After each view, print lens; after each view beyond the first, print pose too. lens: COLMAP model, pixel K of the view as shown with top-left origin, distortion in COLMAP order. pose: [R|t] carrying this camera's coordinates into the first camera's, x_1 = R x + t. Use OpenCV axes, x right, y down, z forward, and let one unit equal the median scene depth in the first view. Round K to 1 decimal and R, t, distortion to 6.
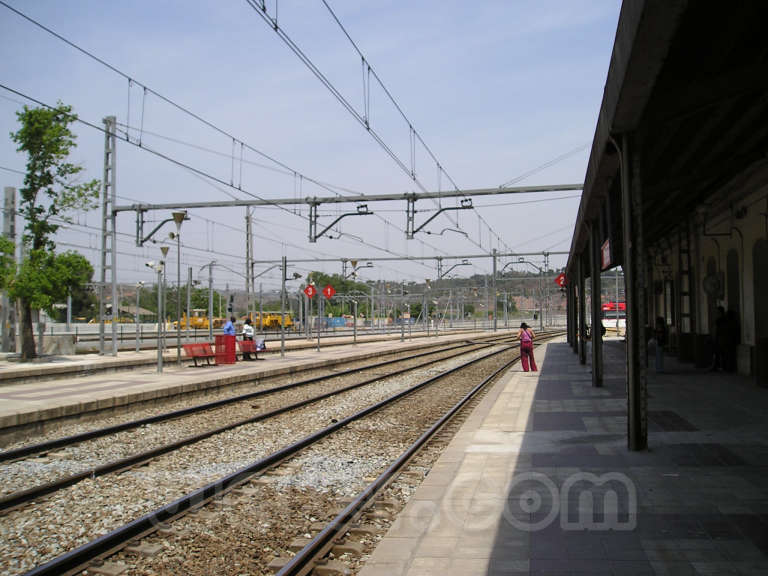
lens RADIAL K [[796.9, 0, 396.9], [0, 796.9, 288.0], [0, 0, 1]] dist [-0.141310, 0.126928]
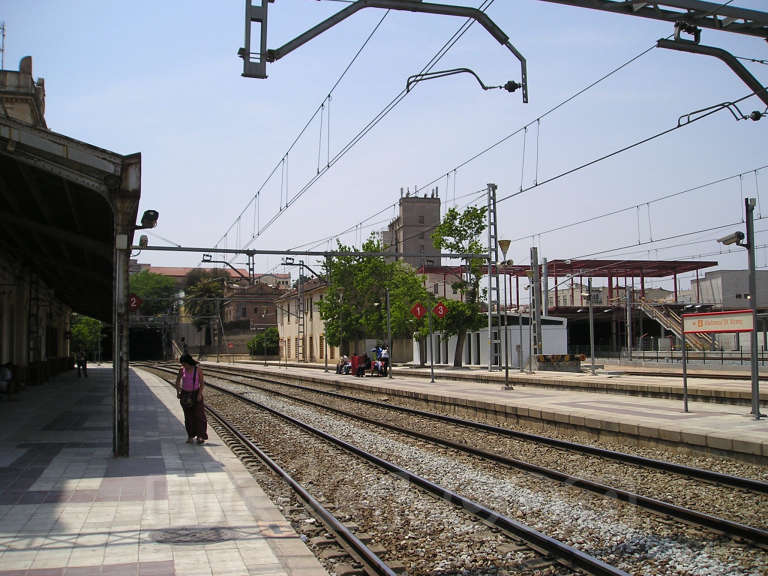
lens RADIAL K [[796.9, 0, 396.9], [0, 796.9, 288.0], [0, 0, 1]] dist [-0.141310, 0.126928]
pose [[-0.871118, -0.014204, -0.490868, 0.303913], [0.045847, 0.992864, -0.110091, 0.063803], [0.488928, -0.118407, -0.864250, 1.534200]]
